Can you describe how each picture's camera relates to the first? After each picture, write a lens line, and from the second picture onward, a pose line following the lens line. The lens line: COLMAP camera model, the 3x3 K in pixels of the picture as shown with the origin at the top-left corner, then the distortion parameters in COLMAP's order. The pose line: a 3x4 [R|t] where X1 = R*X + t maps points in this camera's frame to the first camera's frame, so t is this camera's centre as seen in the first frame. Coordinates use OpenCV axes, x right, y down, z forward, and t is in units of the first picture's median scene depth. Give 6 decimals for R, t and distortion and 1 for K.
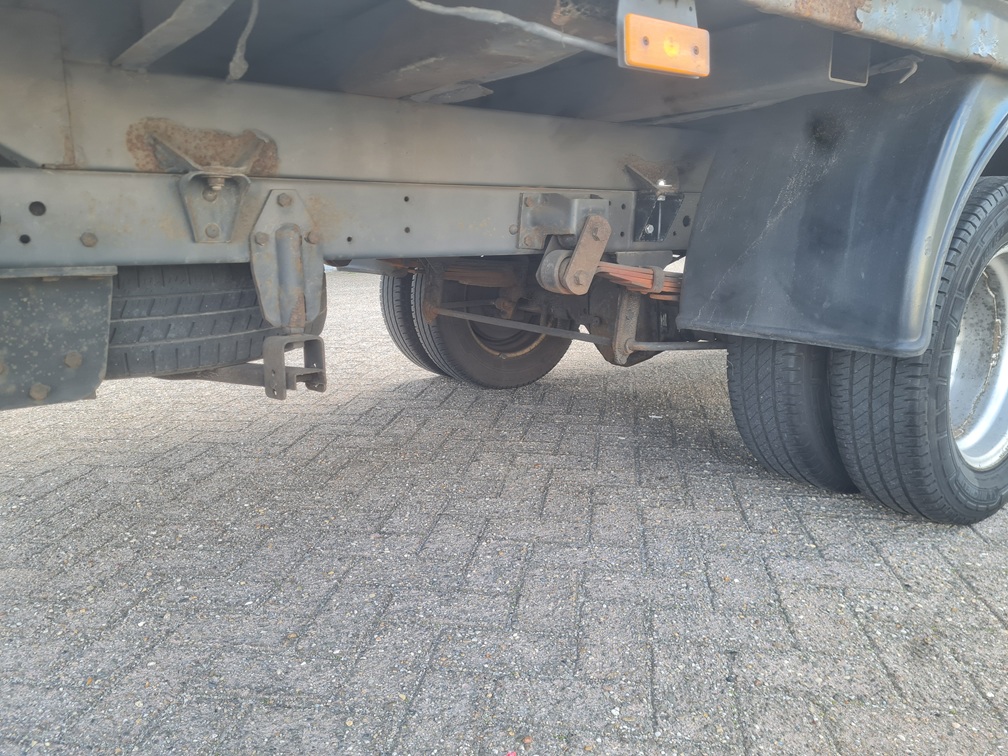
lens RADIAL K [[782.1, 0, 487.5], [0, 782.1, 377.7], [0, 0, 1]] dist [0.032115, -0.003945]
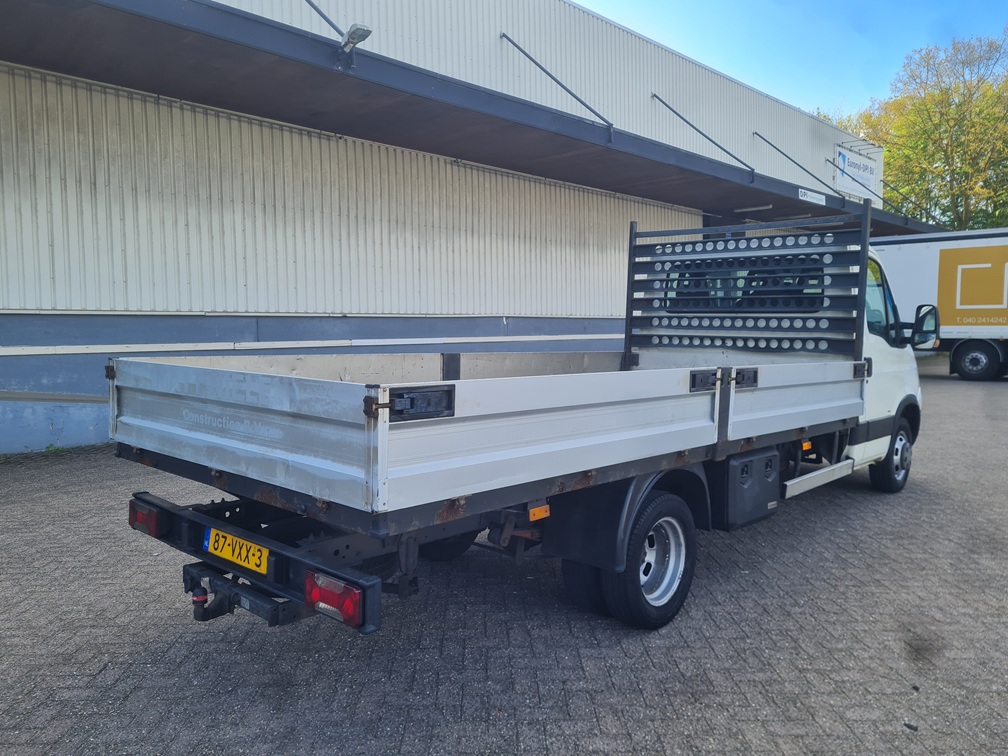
lens RADIAL K [[796.5, 0, 502.3], [0, 796.5, 361.1], [0, 0, 1]] dist [0.049247, -0.059792]
pose [[0.979825, 0.006497, 0.199749, -0.414212], [0.023021, 0.989150, -0.145094, -0.322932], [-0.198525, 0.146766, 0.969045, -1.615918]]
